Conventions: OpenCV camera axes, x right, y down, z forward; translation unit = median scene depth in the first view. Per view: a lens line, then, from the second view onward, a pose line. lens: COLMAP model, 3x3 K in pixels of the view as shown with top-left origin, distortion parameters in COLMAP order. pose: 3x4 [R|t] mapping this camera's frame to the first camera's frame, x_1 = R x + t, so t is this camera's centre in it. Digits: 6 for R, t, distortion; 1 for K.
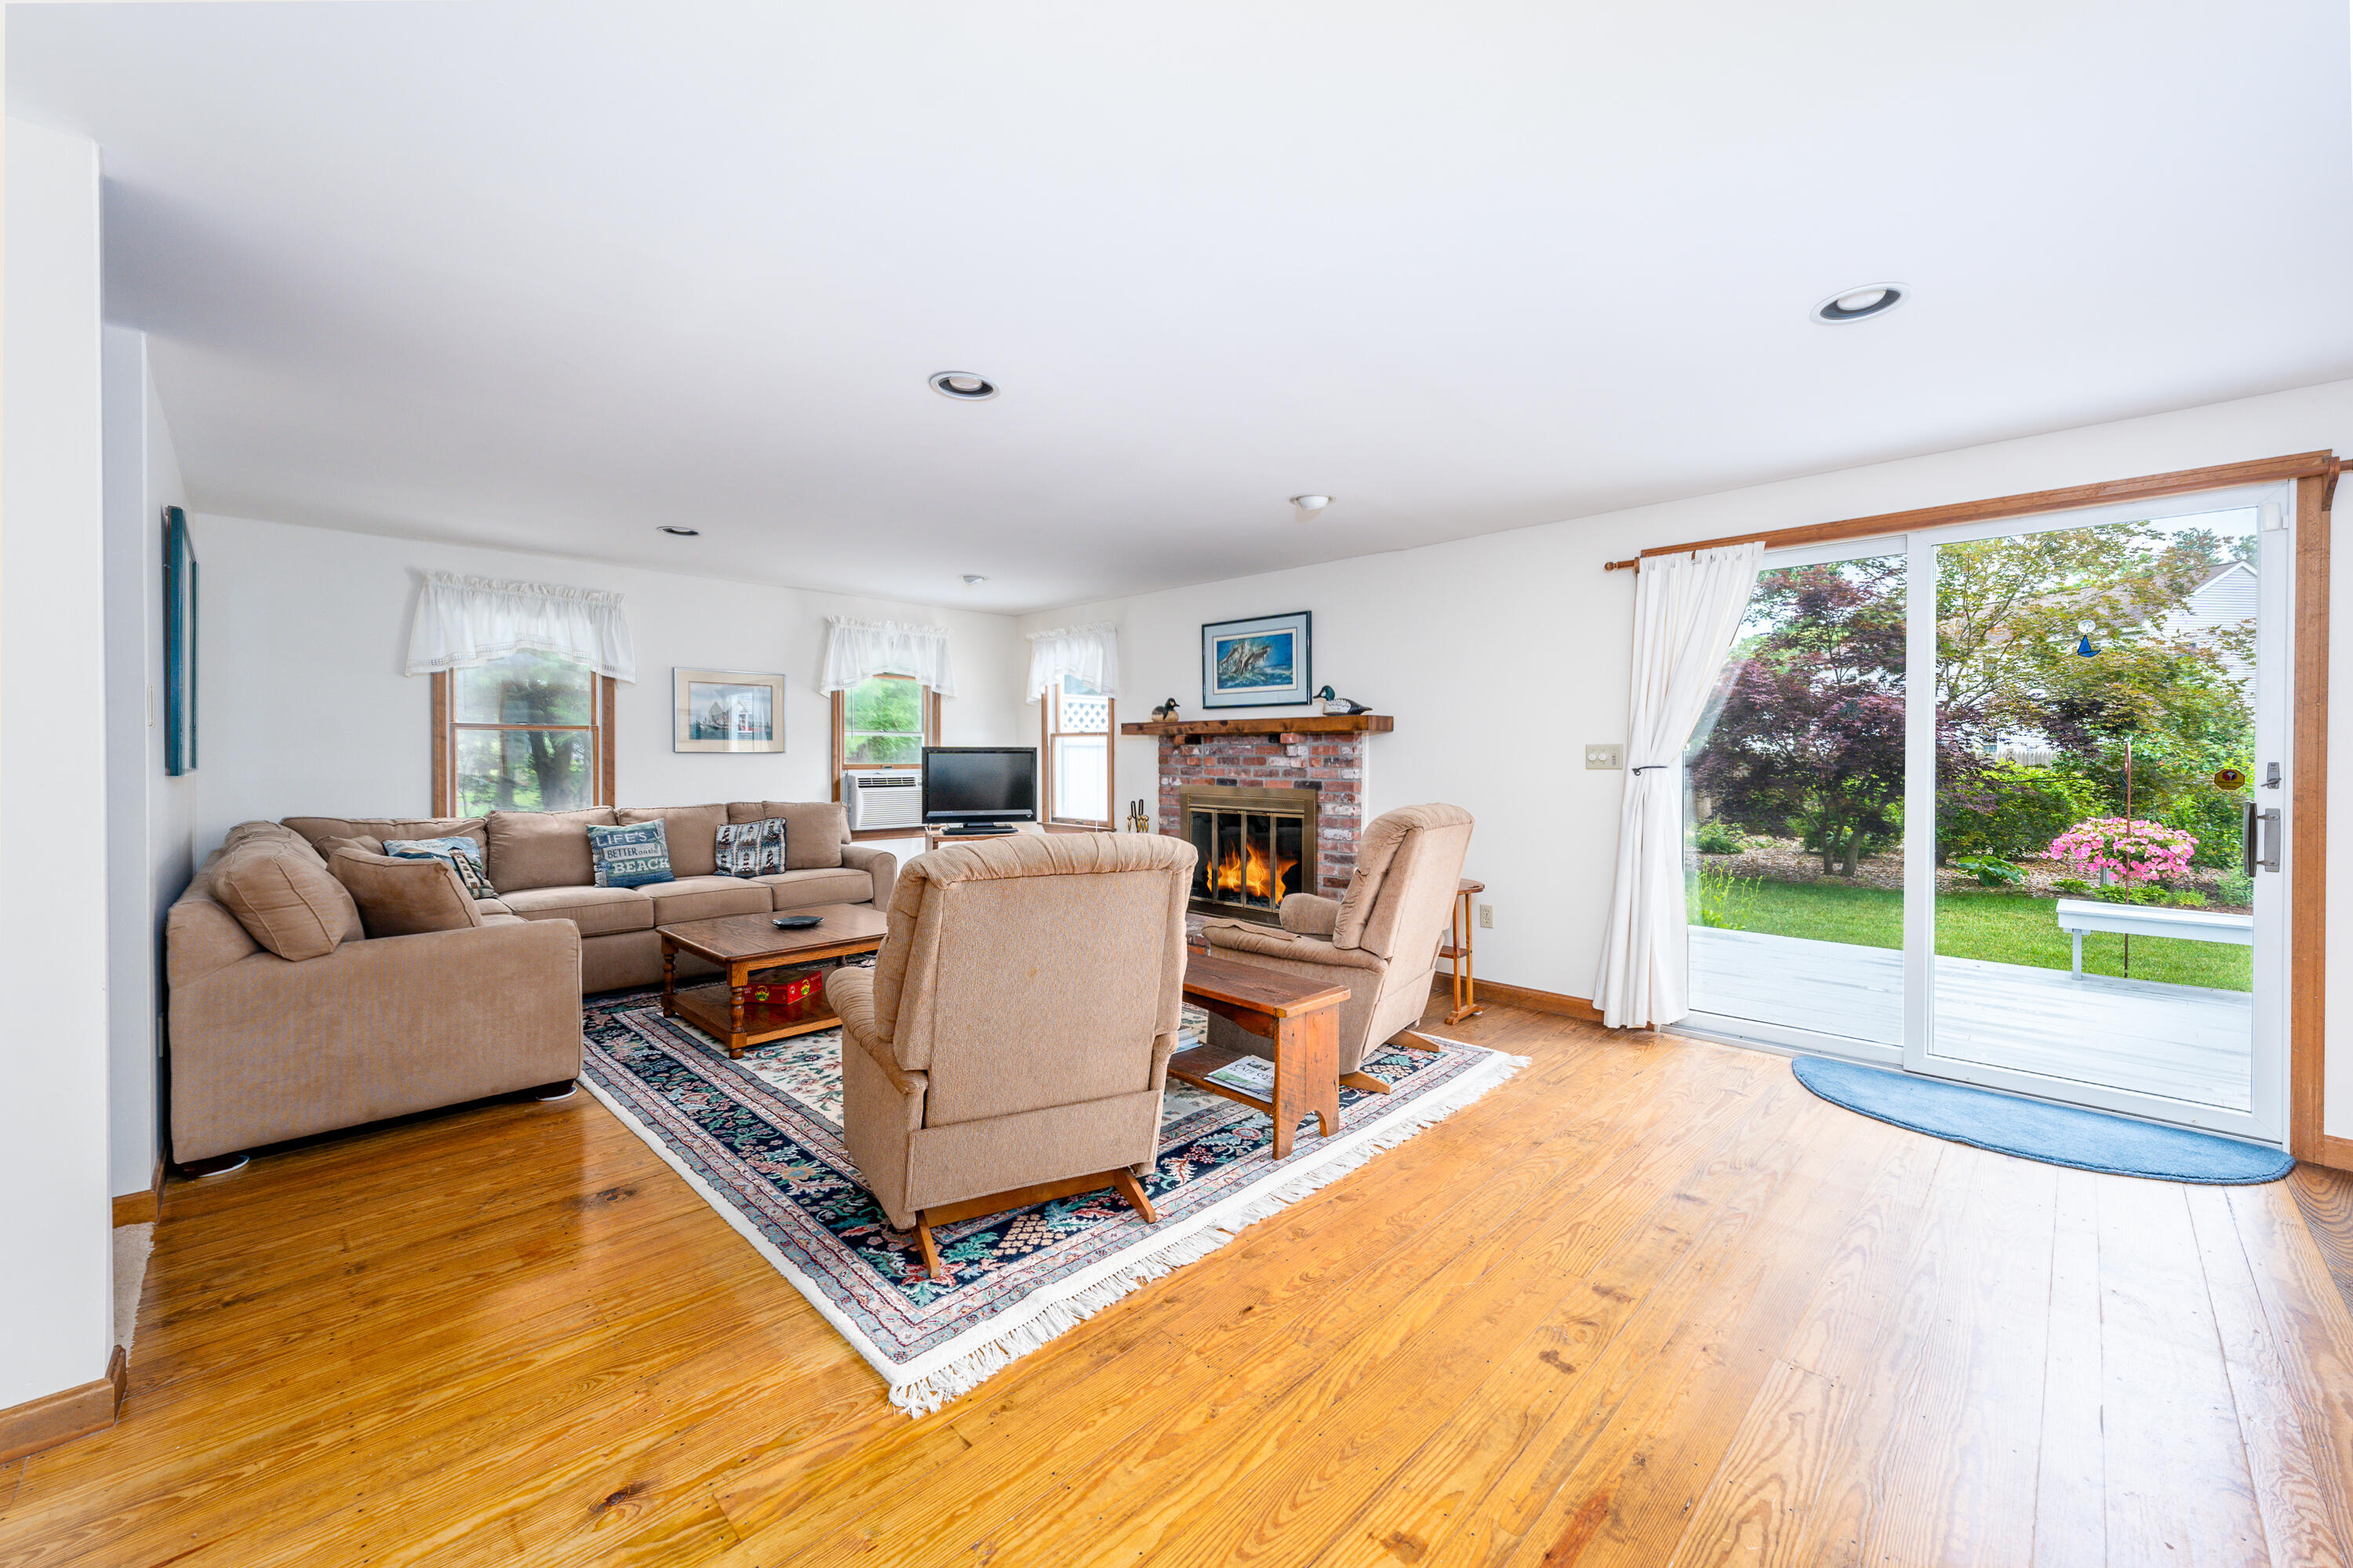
lens RADIAL K [[894.7, 0, 1166.9], [0, 894.7, 756.3], [0, 0, 1]] dist [0.000422, 0.000206]
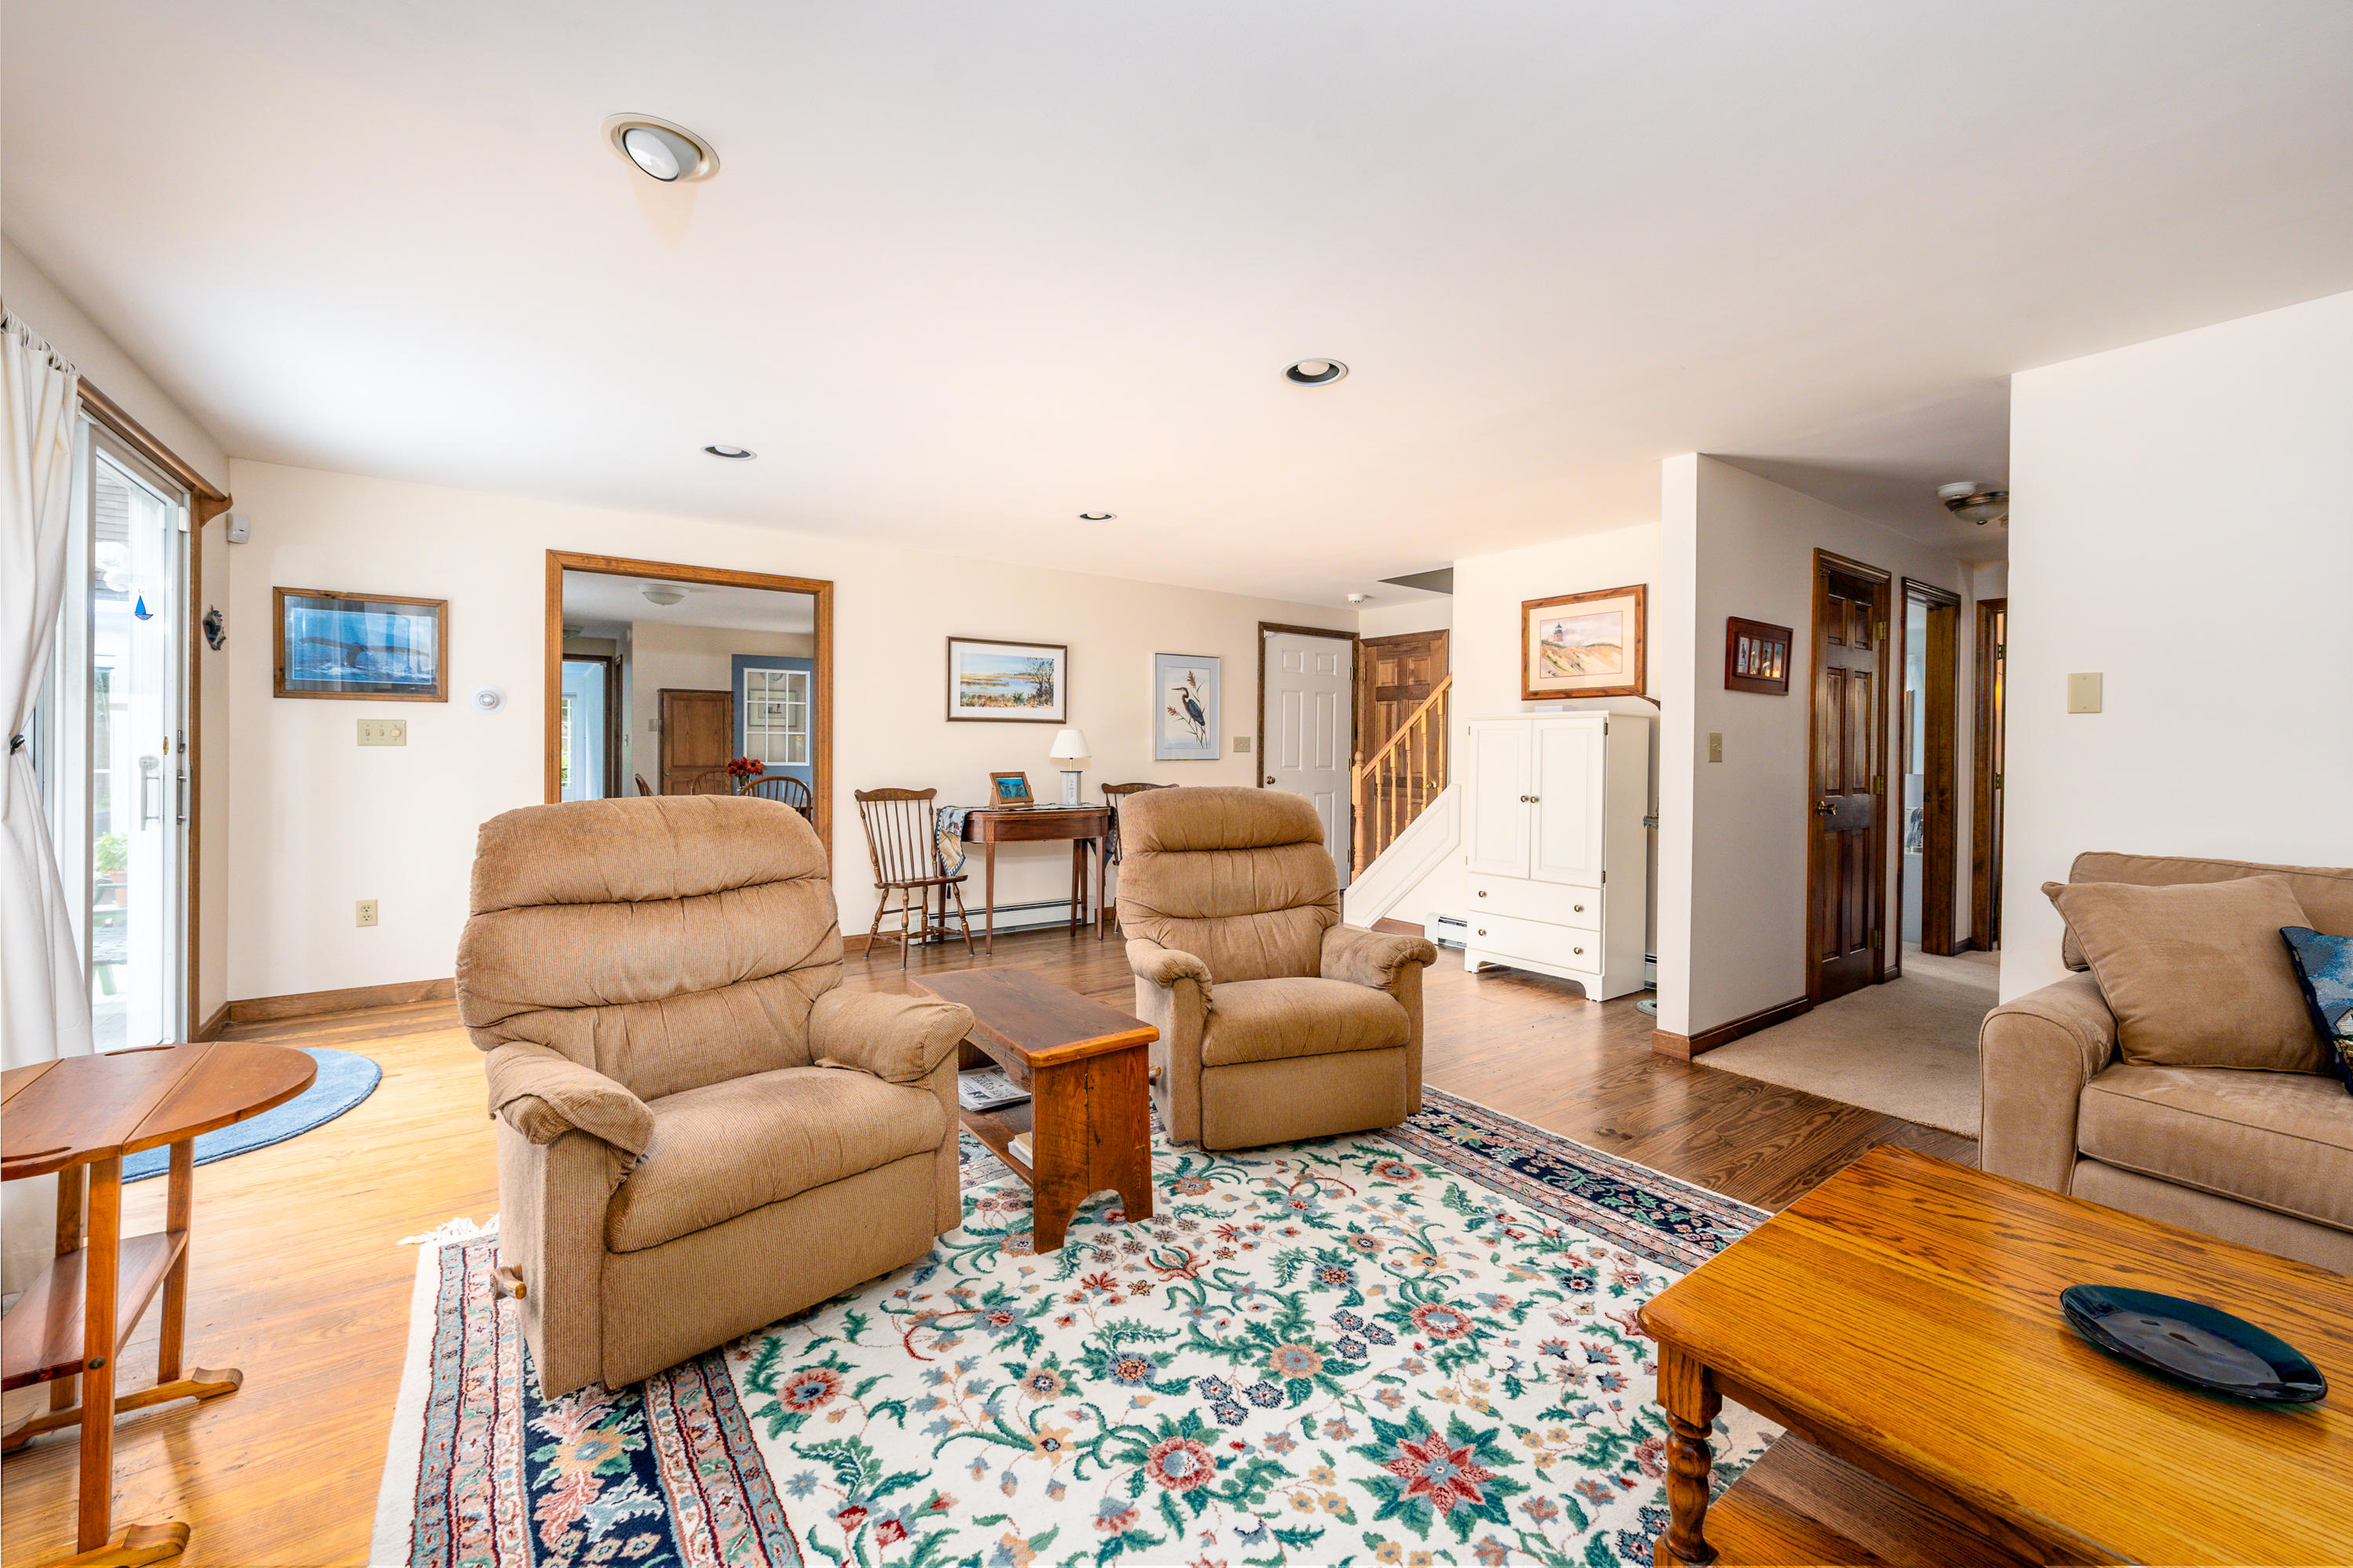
lens RADIAL K [[935.0, 0, 1194.9], [0, 935.0, 756.9], [0, 0, 1]] dist [-0.000606, -0.007162]
pose [[-0.989025, -0.012474, 0.147220, -0.131881], [-0.011080, 0.999886, 0.010286, 0.009043], [-0.147331, 0.008542, -0.989050, 1.088387]]
